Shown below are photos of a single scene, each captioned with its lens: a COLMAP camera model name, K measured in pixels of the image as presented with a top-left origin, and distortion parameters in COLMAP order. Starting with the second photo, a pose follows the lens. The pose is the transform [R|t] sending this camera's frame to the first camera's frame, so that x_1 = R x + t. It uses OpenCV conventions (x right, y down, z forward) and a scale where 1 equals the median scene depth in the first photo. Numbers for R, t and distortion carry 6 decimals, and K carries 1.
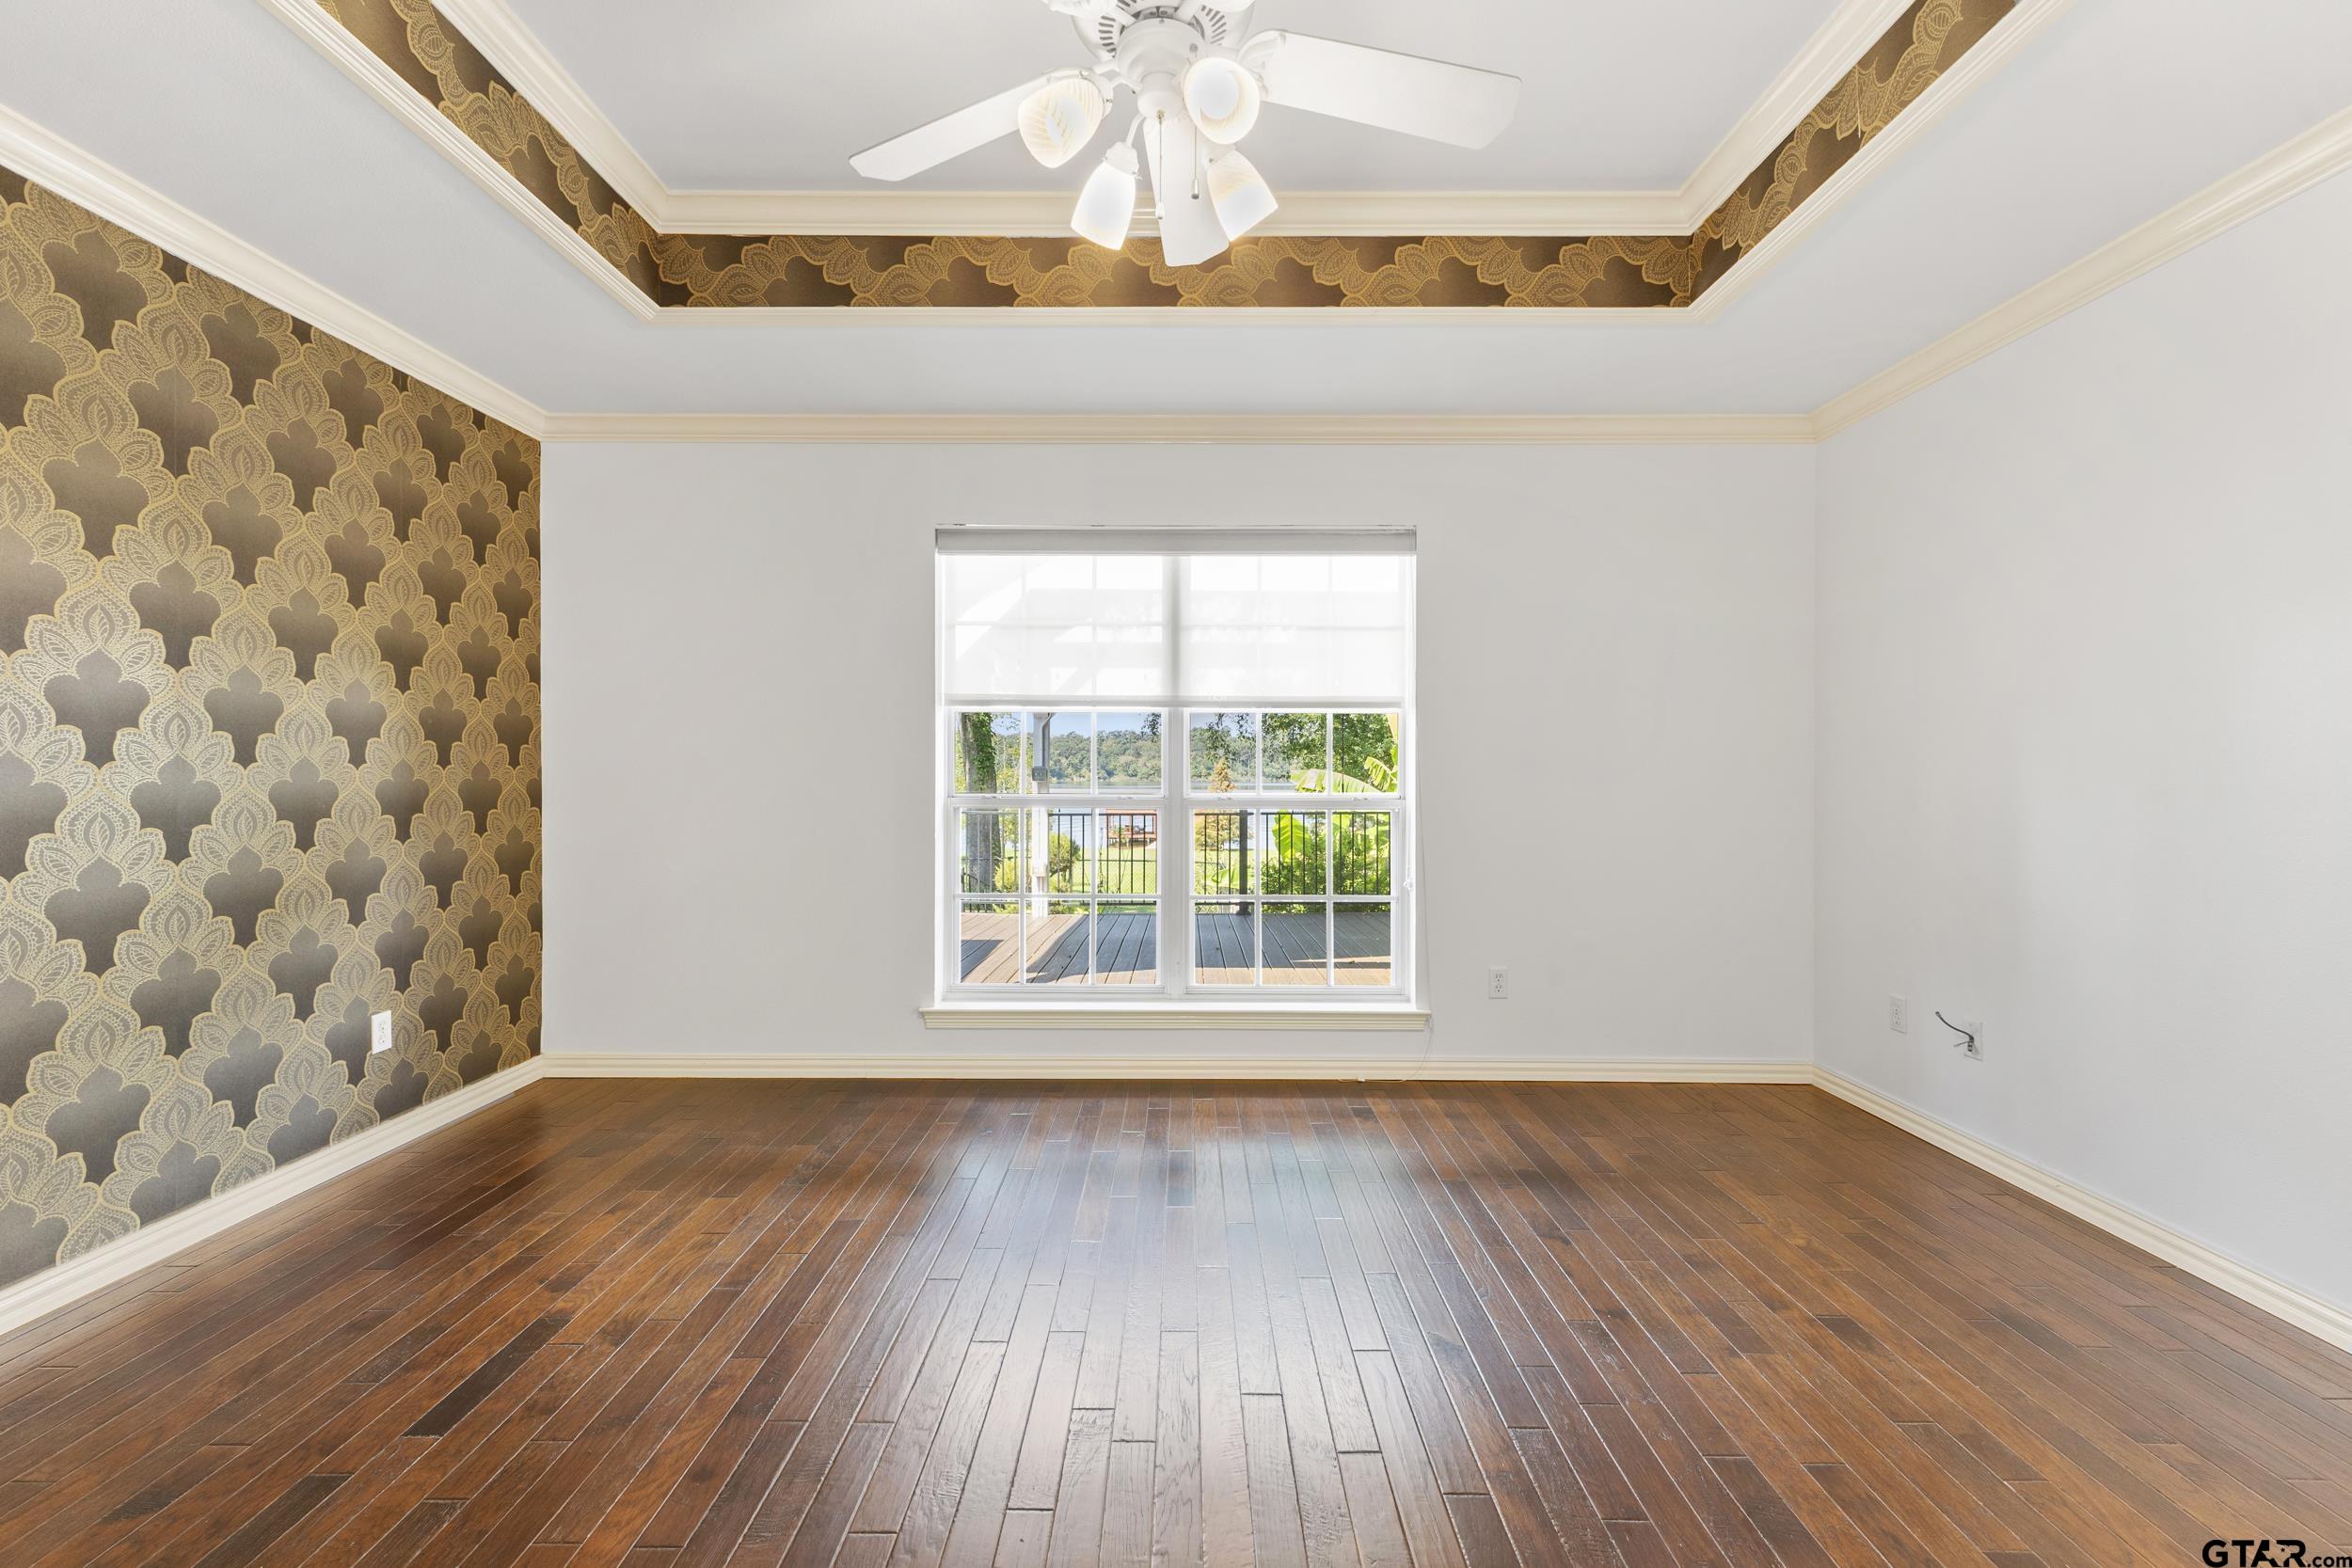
lens RADIAL K [[1025.5, 0, 1169.3], [0, 1025.5, 768.5], [0, 0, 1]] dist [0.004590, 0.000045]
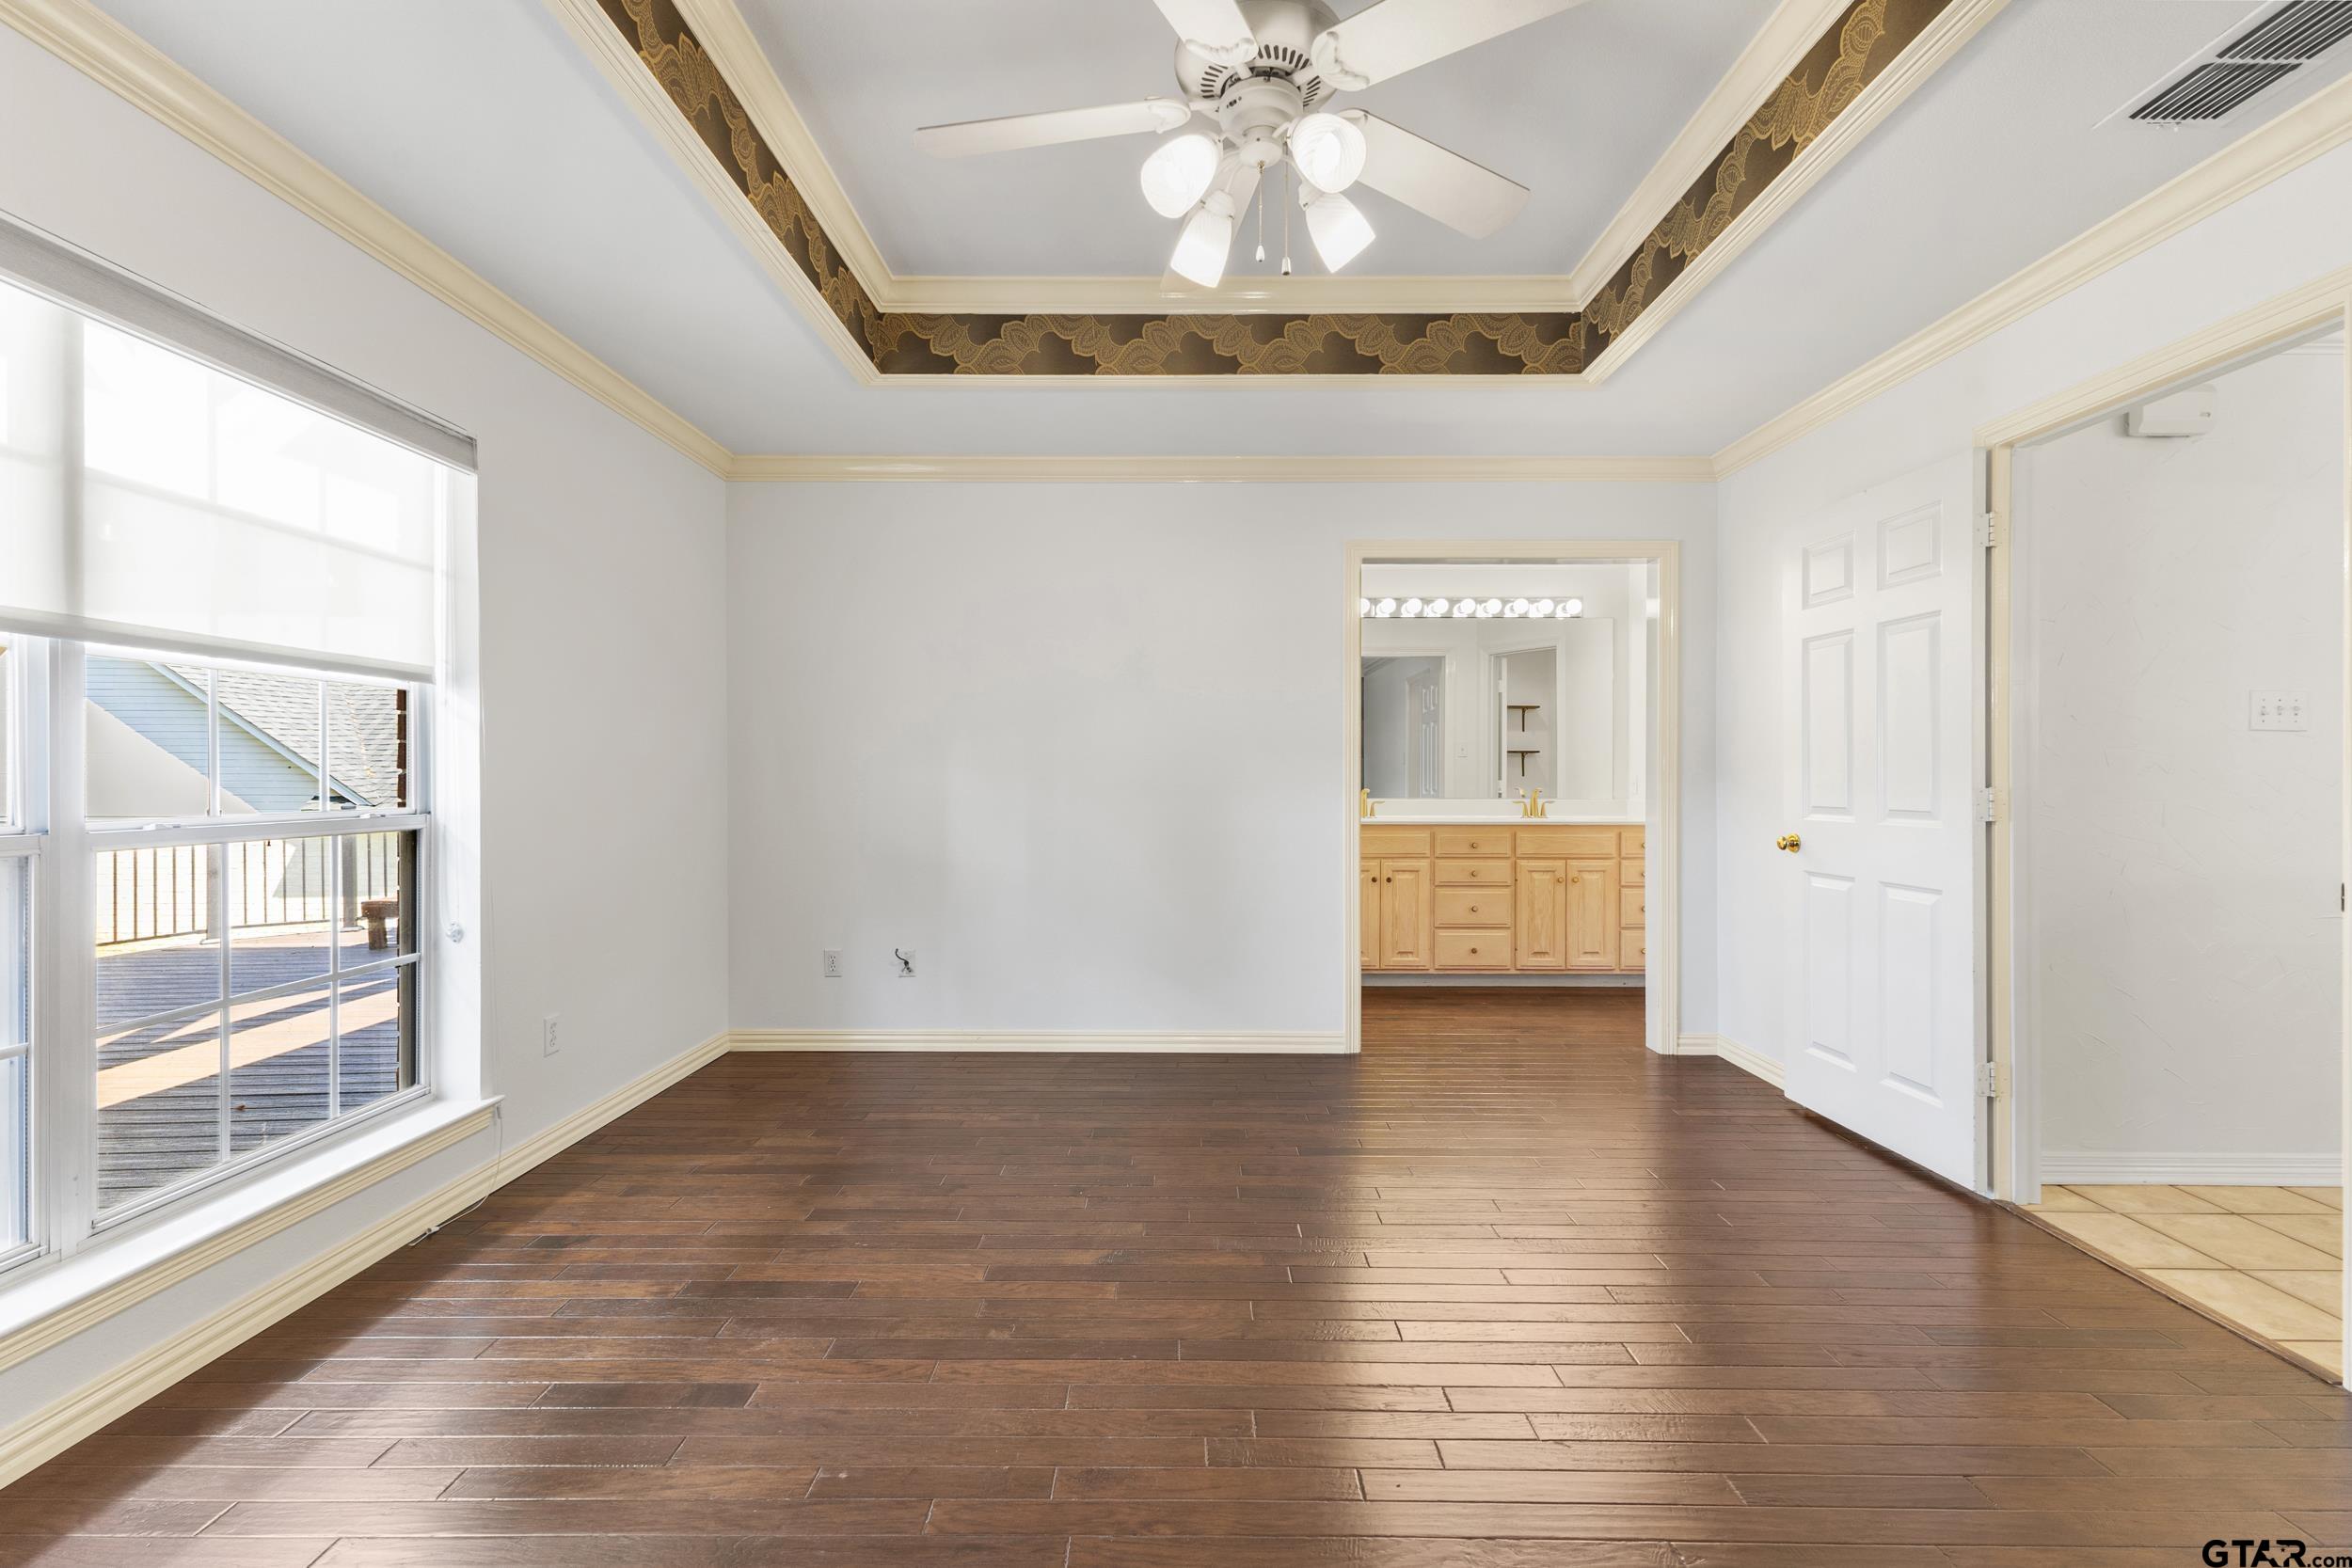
lens RADIAL K [[1025.5, 0, 1173.7], [0, 1025.5, 784.1], [0, 0, 1]] dist [0.004590, 0.000045]
pose [[-0.018119, -0.008733, 0.999798, -0.533140], [-0.000894, 0.999962, 0.008718, 0.003561], [-0.999835, -0.000736, -0.018126, 0.561527]]
